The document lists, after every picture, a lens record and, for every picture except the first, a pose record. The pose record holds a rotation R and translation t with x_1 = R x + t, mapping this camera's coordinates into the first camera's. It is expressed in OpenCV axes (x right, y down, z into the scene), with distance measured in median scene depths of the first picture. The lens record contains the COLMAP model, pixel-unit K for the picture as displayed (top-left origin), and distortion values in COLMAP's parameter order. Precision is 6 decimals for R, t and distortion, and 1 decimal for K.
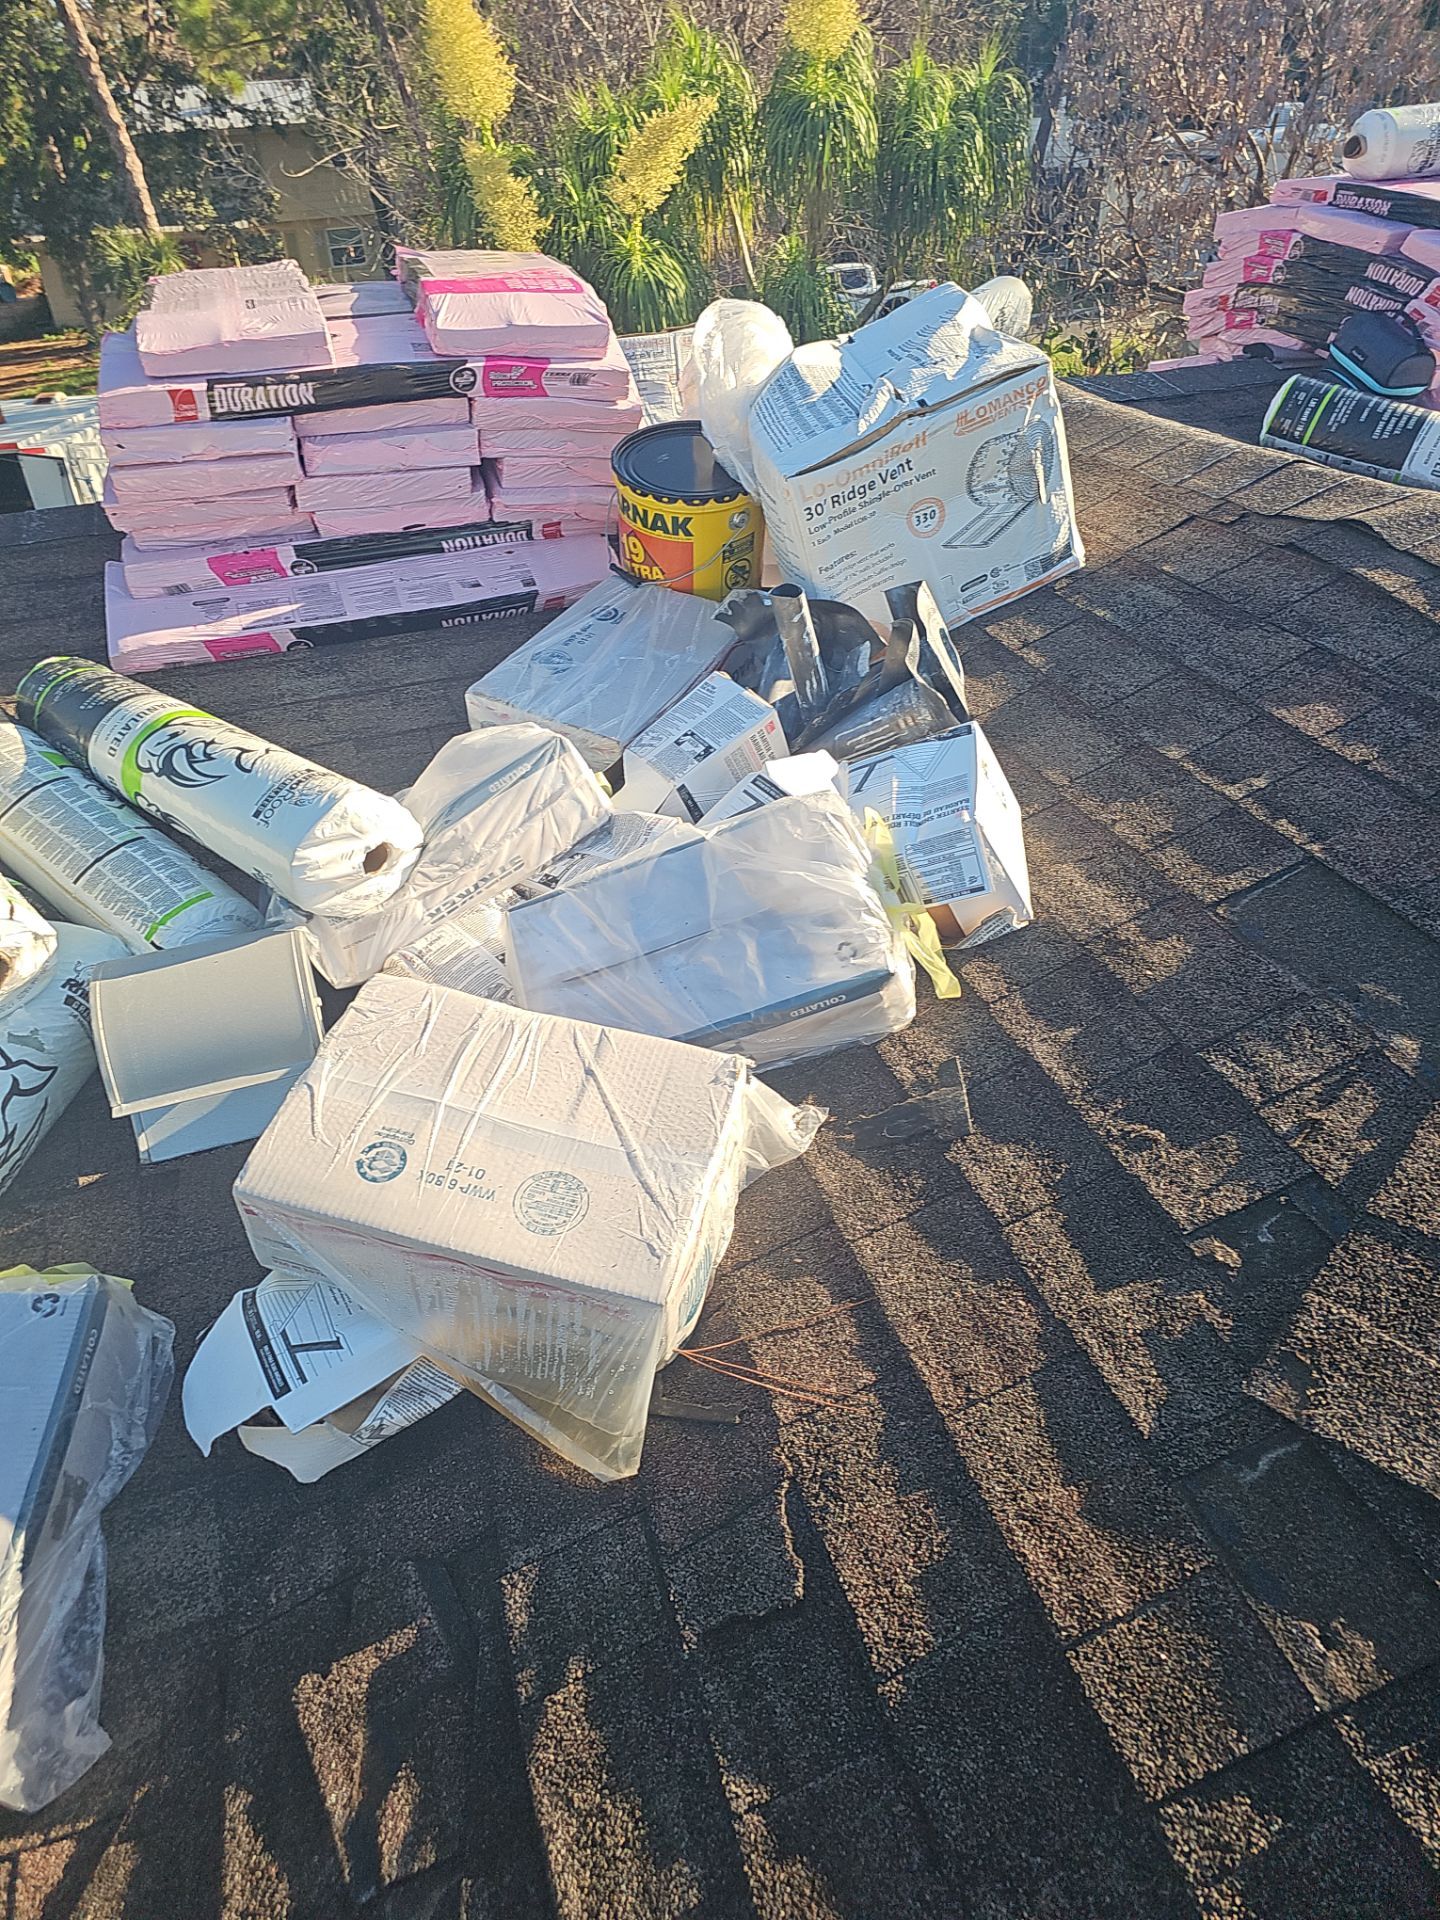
lens RADIAL K [[1285.6, 0, 700.2], [0, 1285.6, 957.7], [0, 0, 1]] dist [0.056674, -0.043666]
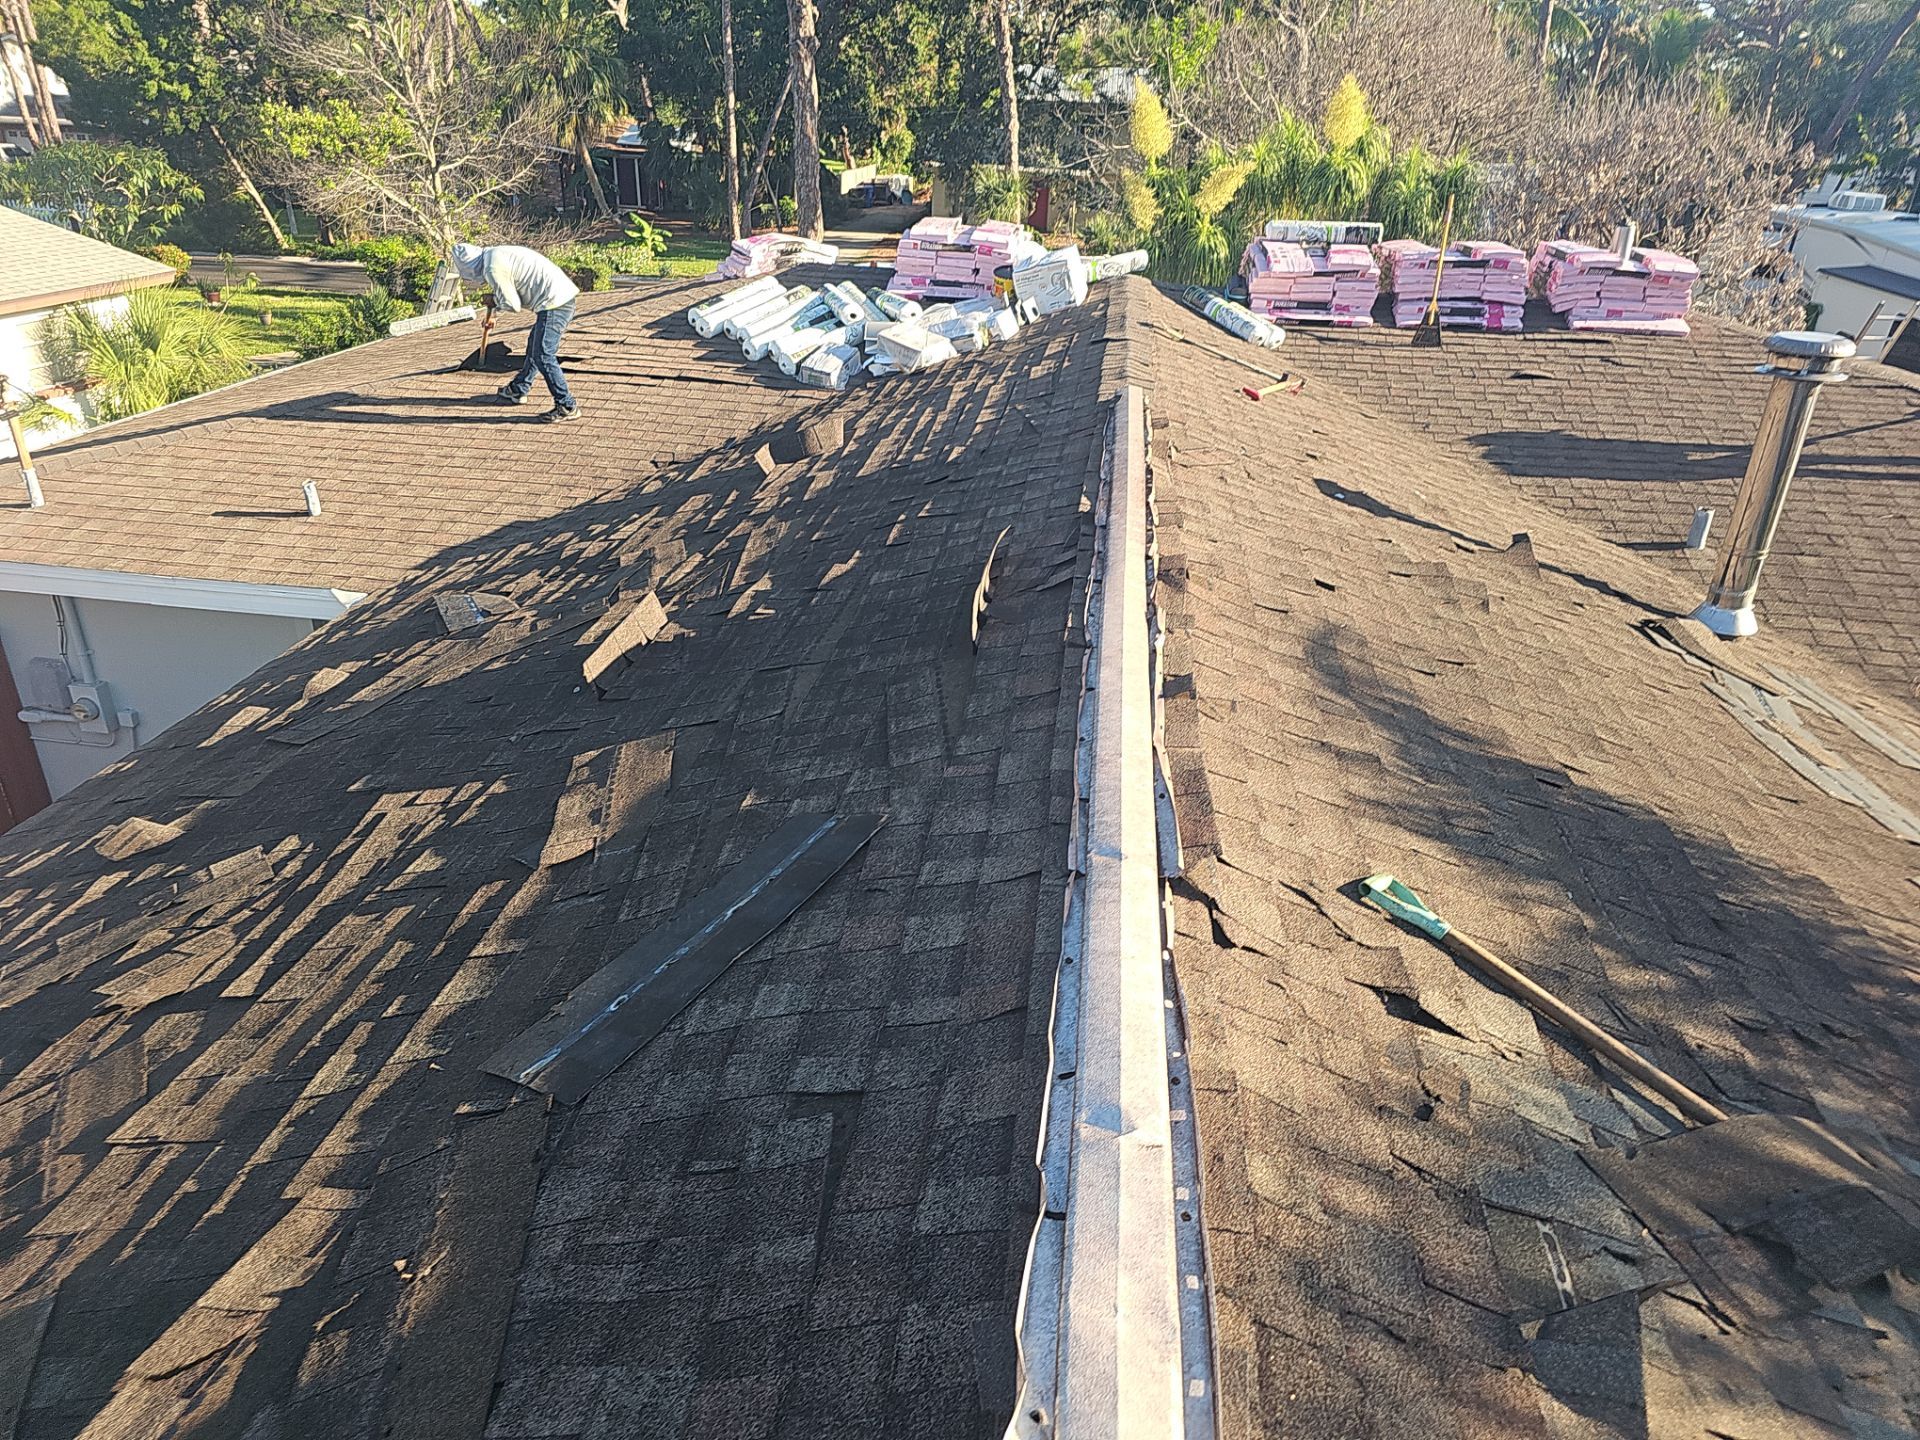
lens RADIAL K [[1125.1, 0, 962.6], [0, 1125.1, 712.2], [0, 0, 1]] dist [0.036355, -0.027407]
pose [[0.912448, 0.278246, -0.300031, 1.717266], [-0.300574, 0.953286, -0.030029, 1.485341], [0.277660, 0.117581, 0.953457, -3.132279]]
